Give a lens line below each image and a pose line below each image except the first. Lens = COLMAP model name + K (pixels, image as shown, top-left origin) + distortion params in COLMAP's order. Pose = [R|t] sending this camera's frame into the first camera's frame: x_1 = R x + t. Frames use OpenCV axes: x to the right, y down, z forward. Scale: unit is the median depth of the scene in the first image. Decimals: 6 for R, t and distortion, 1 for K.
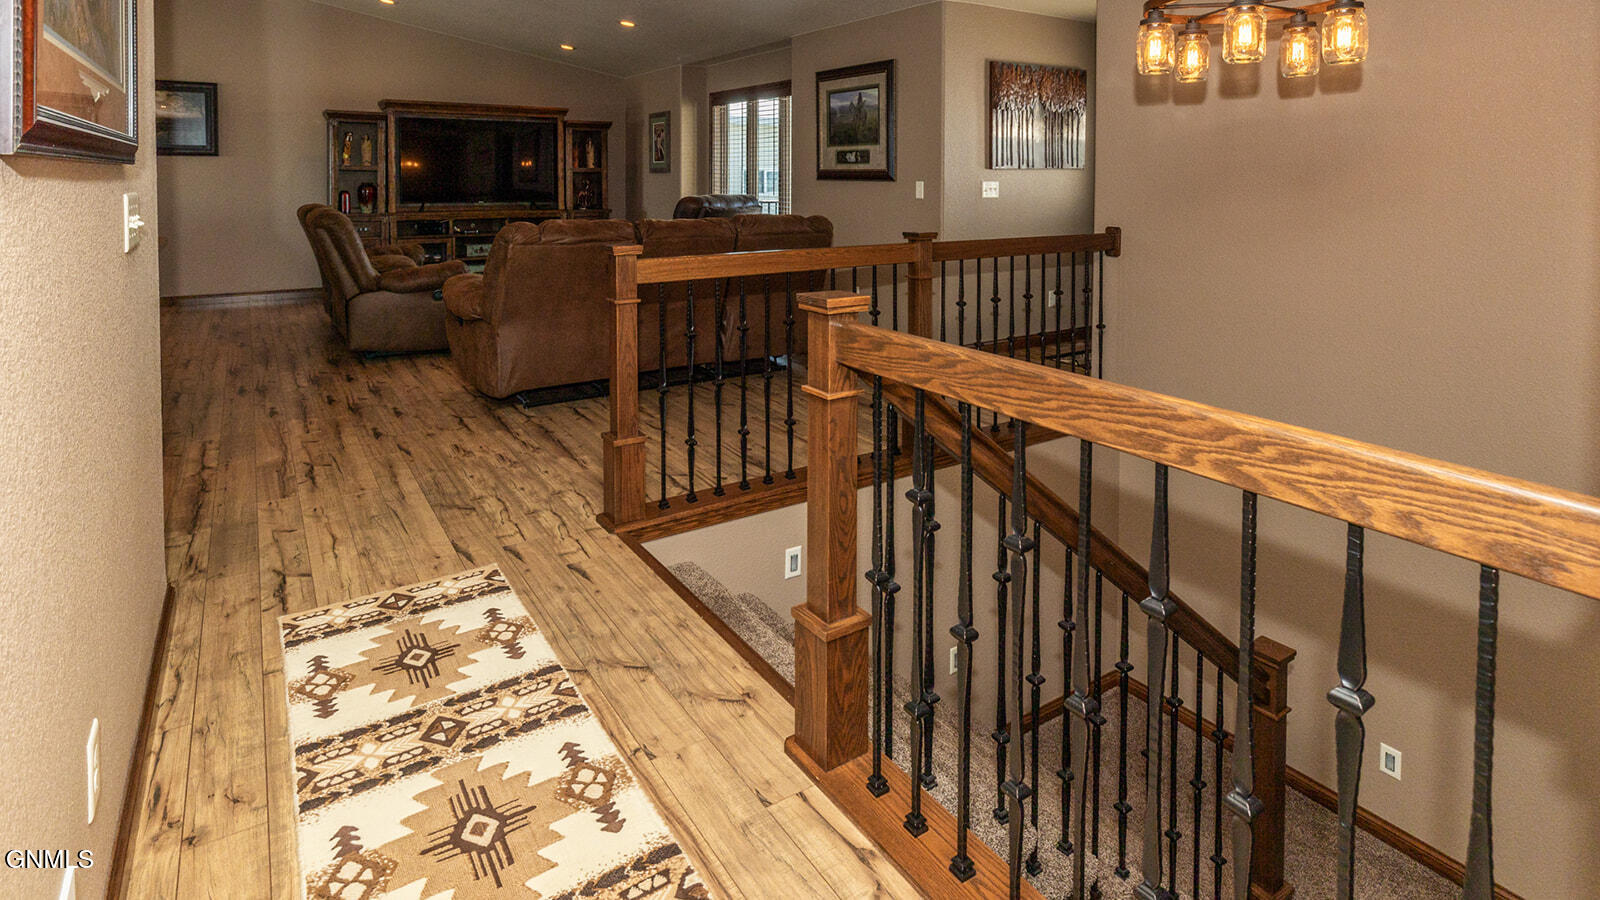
lens RADIAL K [[793.1, 0, 799.1], [0, 793.1, 405.2], [0, 0, 1]] dist [-0.001130, -0.000278]
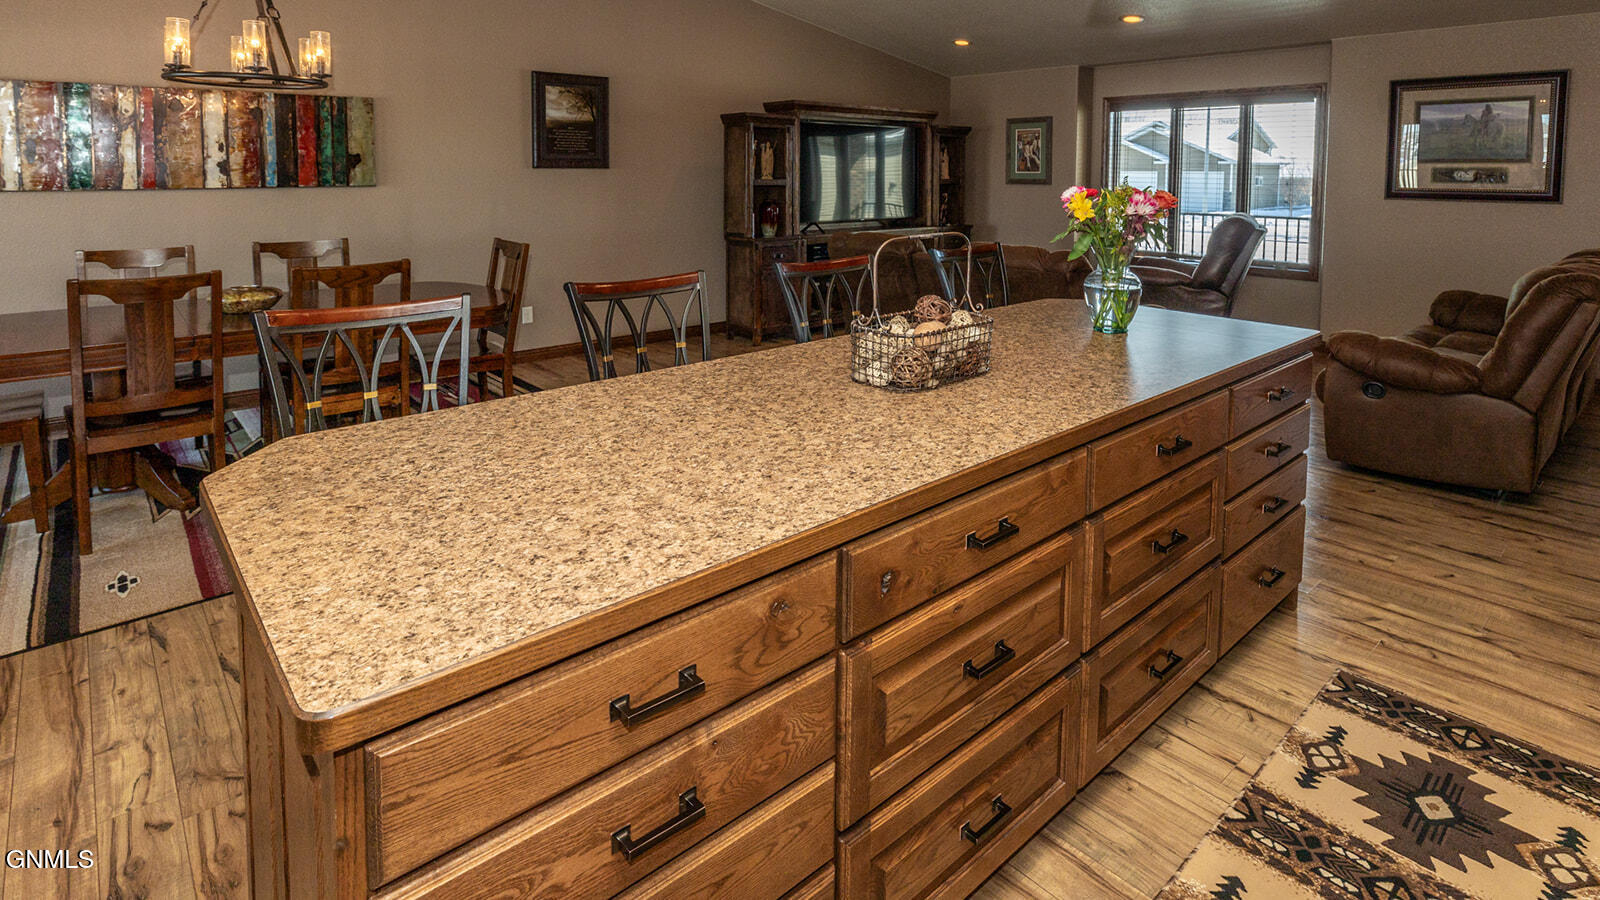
lens RADIAL K [[793.1, 0, 799.1], [0, 793.1, 405.2], [0, 0, 1]] dist [-0.001130, -0.000278]
pose [[0.992744, -0.033452, 0.115499, -0.623435], [0.032690, 0.999430, 0.008486, -0.062931], [-0.115717, -0.004649, 0.993271, 0.141496]]
